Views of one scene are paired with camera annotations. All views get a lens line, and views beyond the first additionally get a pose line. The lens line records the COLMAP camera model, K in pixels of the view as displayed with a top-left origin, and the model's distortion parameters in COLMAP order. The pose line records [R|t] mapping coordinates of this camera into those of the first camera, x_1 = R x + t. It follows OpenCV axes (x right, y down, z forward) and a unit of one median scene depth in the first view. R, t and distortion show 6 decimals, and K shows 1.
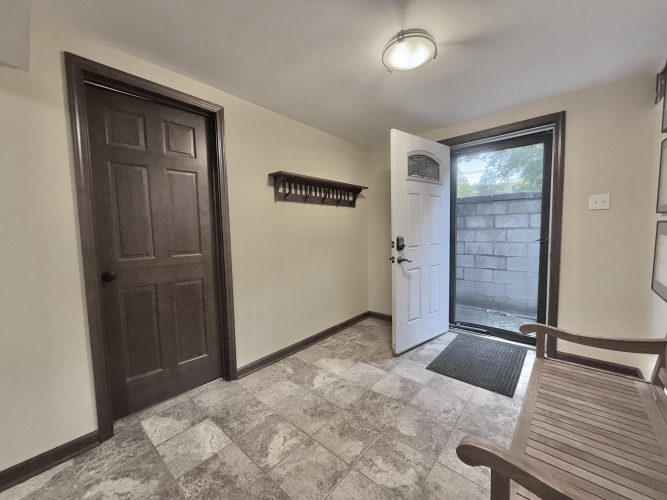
lens RADIAL K [[271.0, 0, 331.3], [0, 271.0, 250.6], [0, 0, 1]] dist [-0.000413, -0.000136]
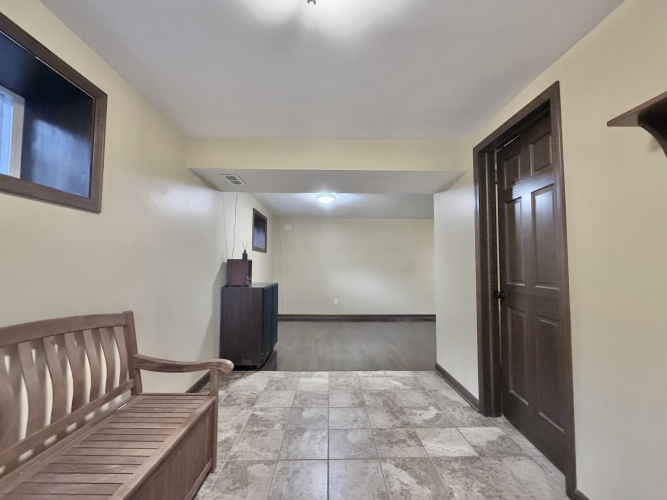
lens RADIAL K [[271.0, 0, 331.0], [0, 271.0, 252.3], [0, 0, 1]] dist [-0.000413, -0.000136]
pose [[-0.746672, -0.014113, -0.665043, 0.691394], [-0.034625, 0.999244, 0.017670, -0.111406], [0.664291, 0.036221, -0.746596, 1.608217]]
